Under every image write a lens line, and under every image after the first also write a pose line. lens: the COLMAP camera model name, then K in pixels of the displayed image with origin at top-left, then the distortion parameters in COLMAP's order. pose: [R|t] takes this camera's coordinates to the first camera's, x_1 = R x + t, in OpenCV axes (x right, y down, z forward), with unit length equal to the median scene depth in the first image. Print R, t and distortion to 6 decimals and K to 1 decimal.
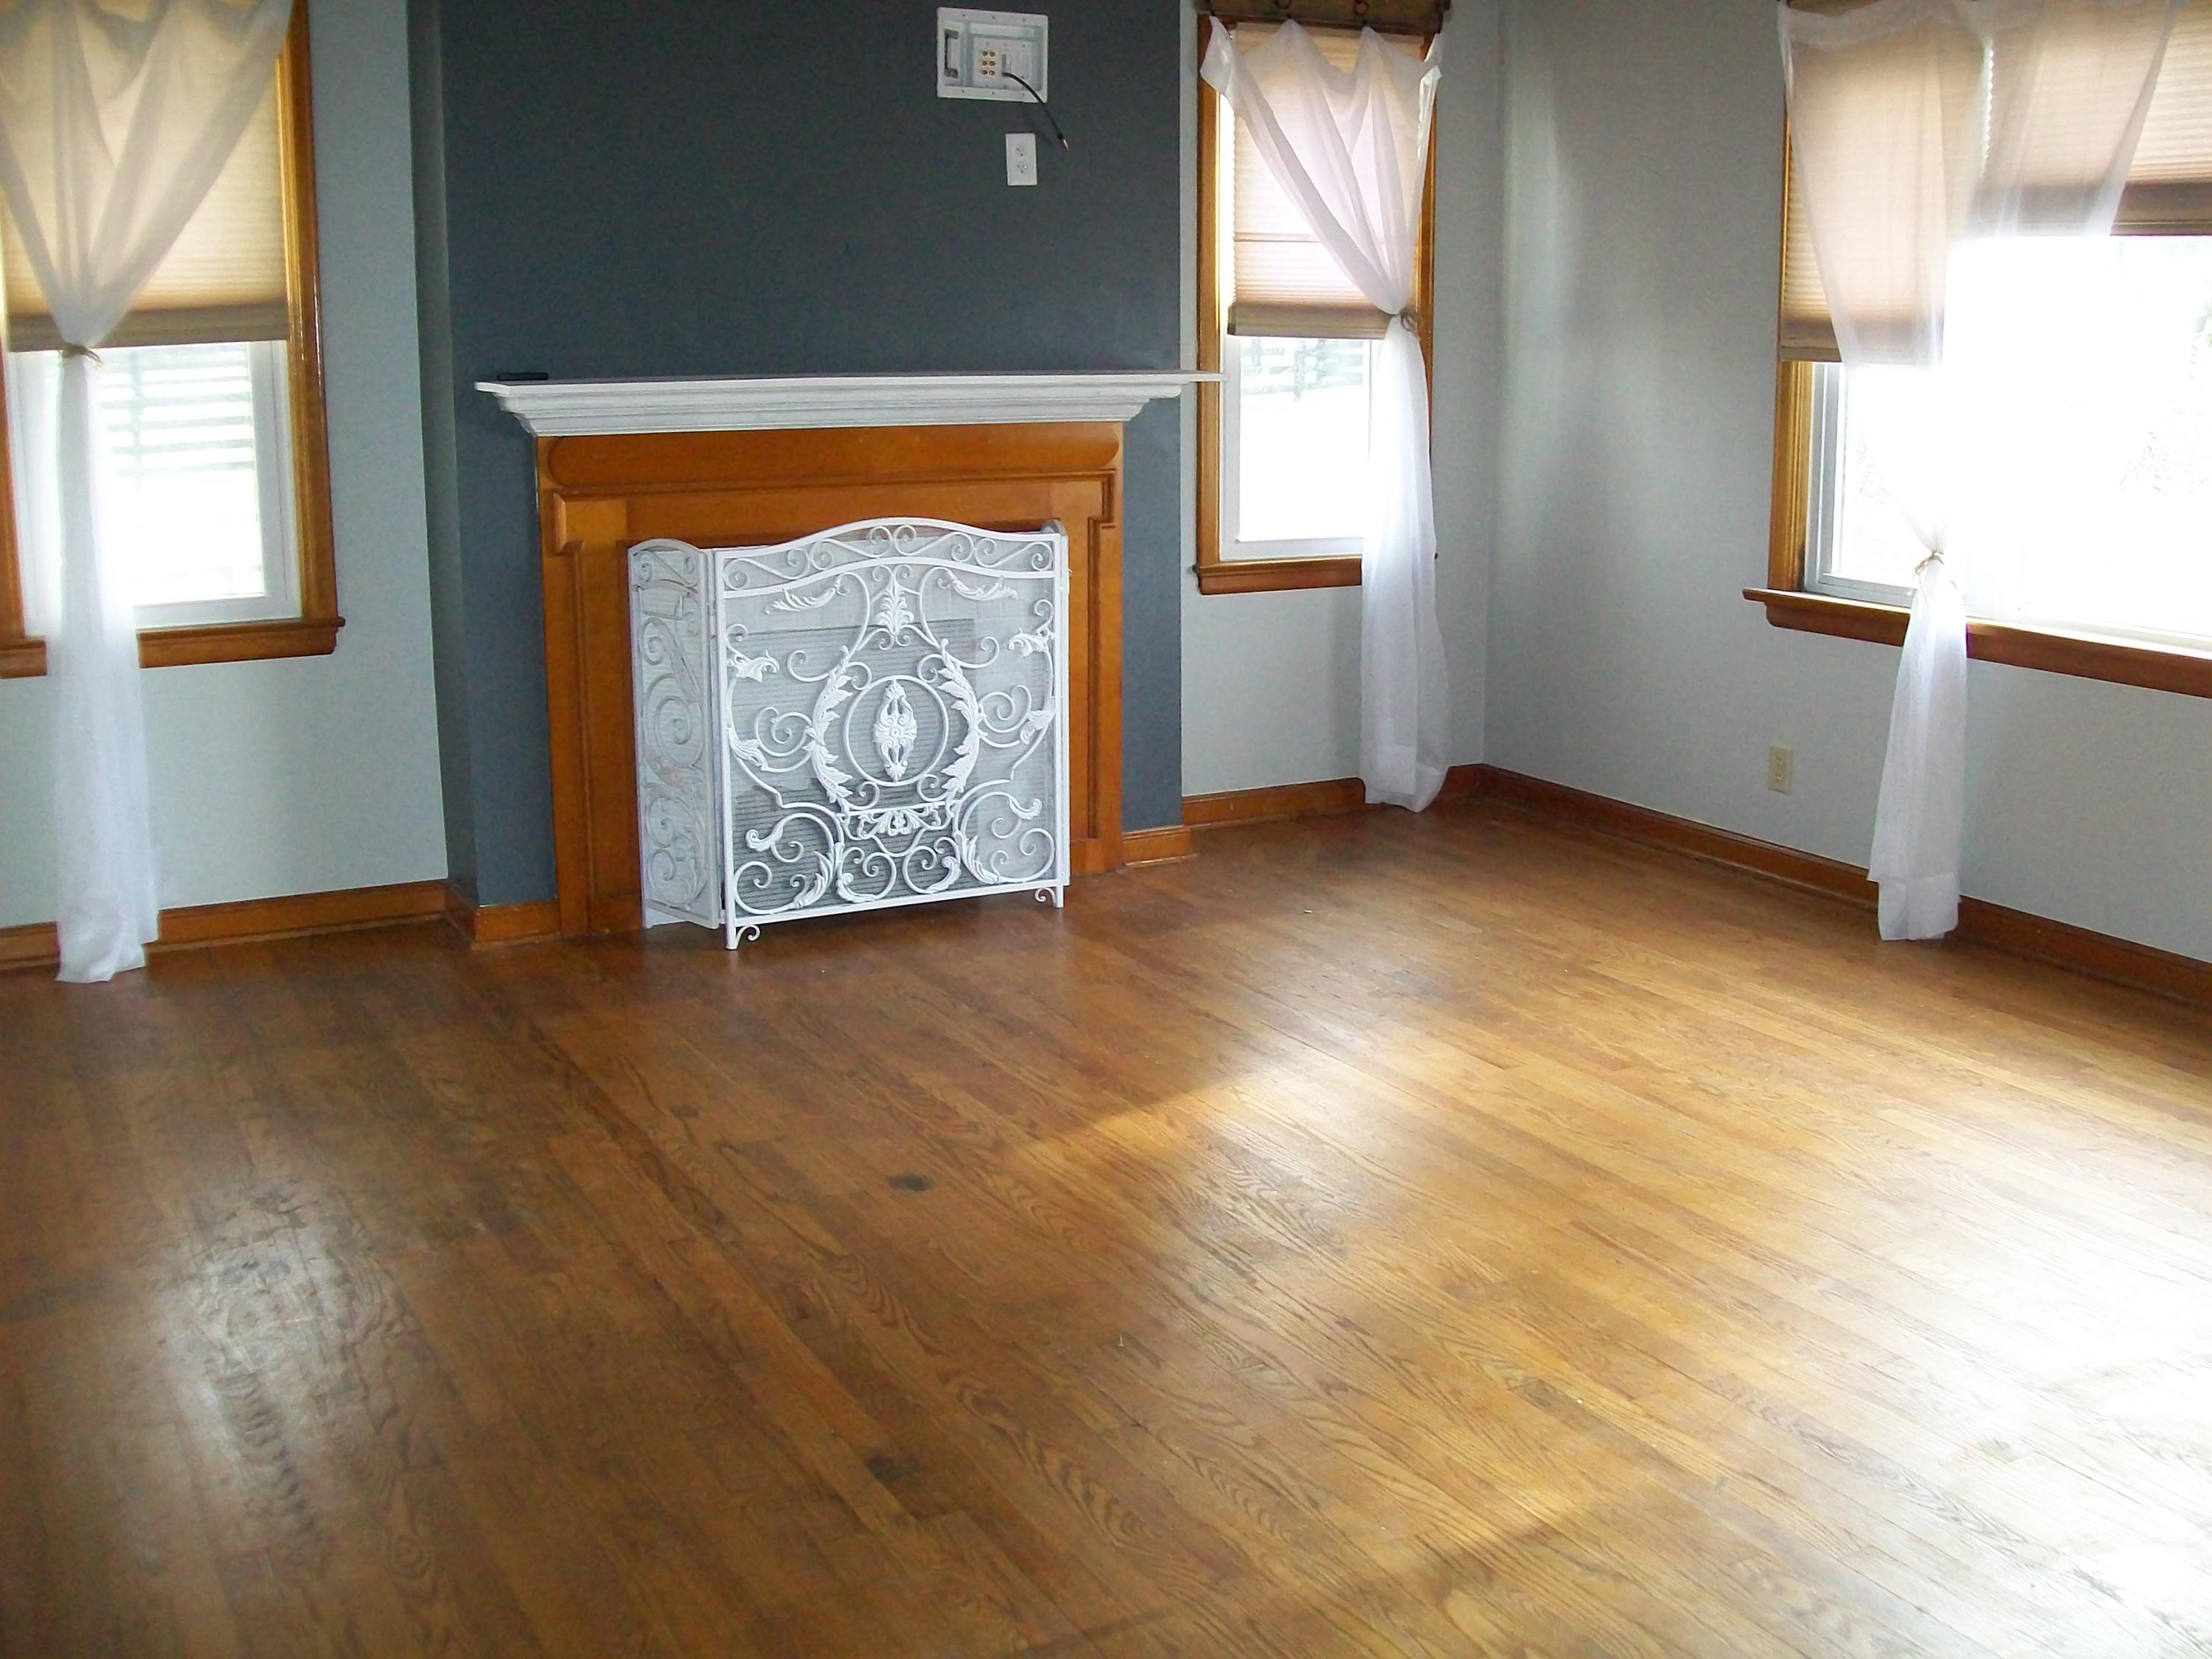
lens RADIAL K [[2340.1, 0, 1106.0], [0, 2340.1, 829.5], [0, 0, 1]] dist [-0.192985, 0.129897]
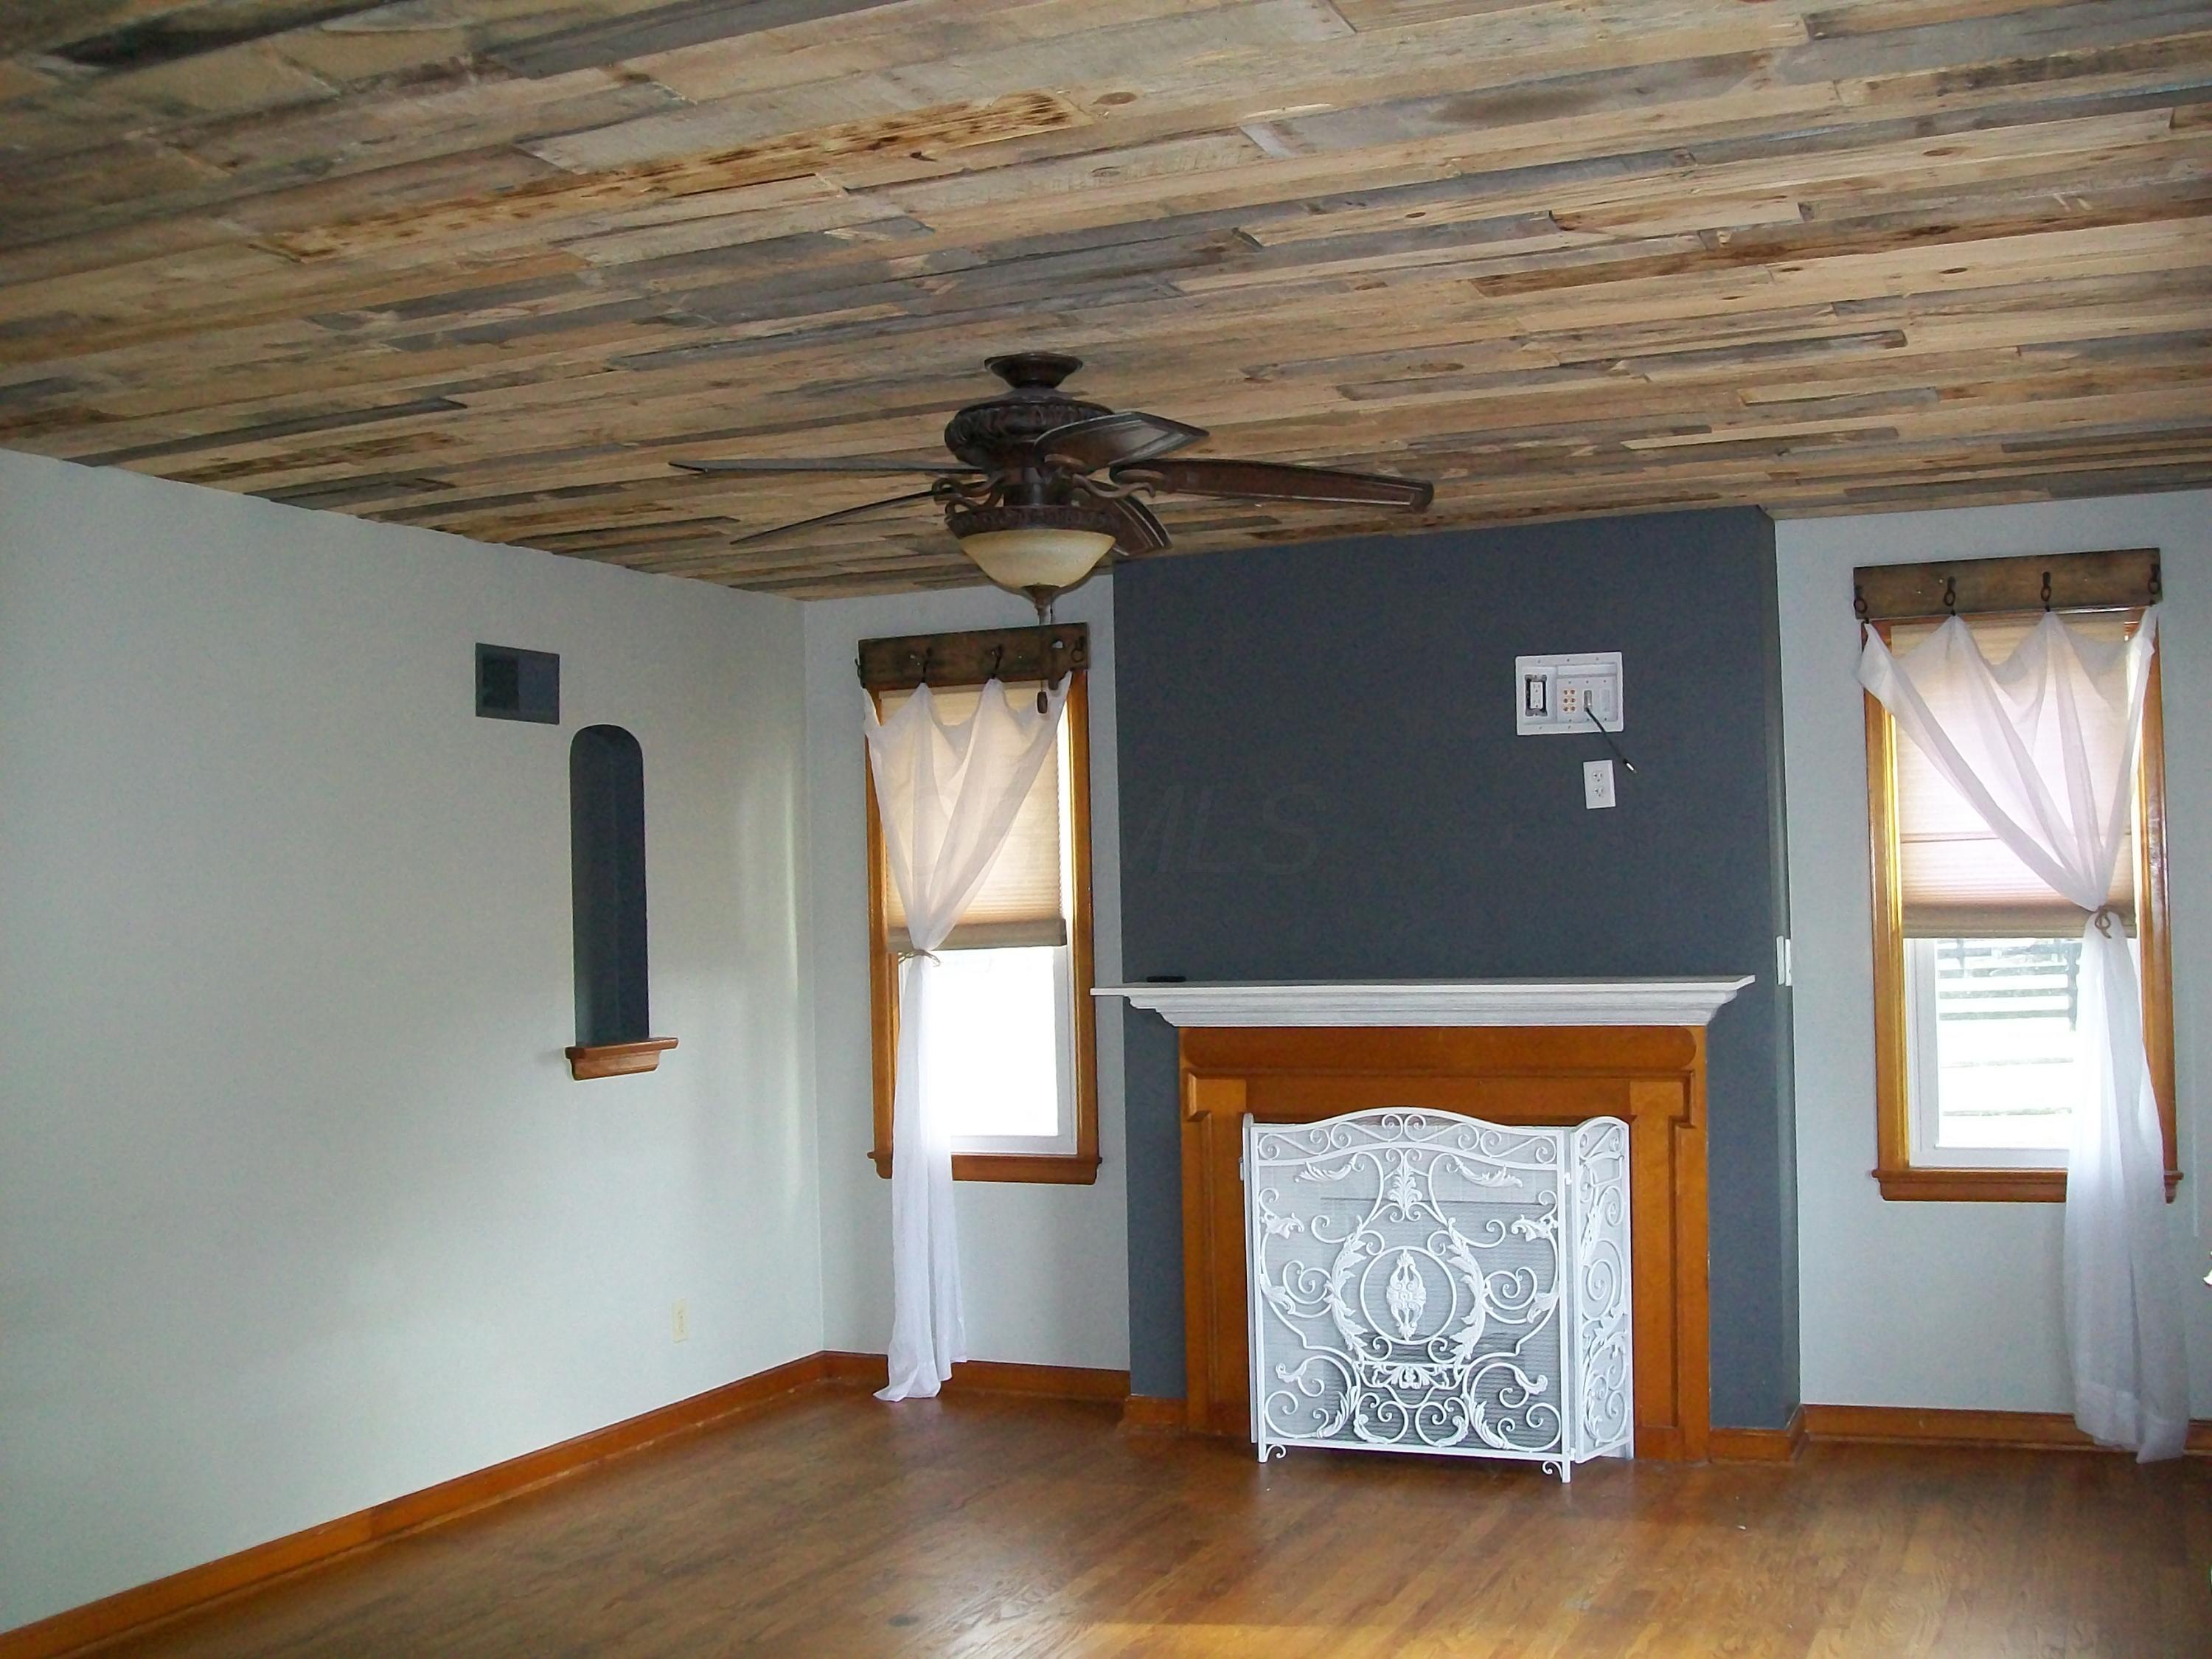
lens RADIAL K [[2340.1, 0, 1106.0], [0, 2340.1, 829.5], [0, 0, 1]] dist [-0.192985, 0.129897]
pose [[0.614848, -0.041997, -0.787527, 0.706844], [-0.146215, 0.975198, -0.166160, -0.054109], [0.774973, 0.217311, 0.593458, 0.173862]]
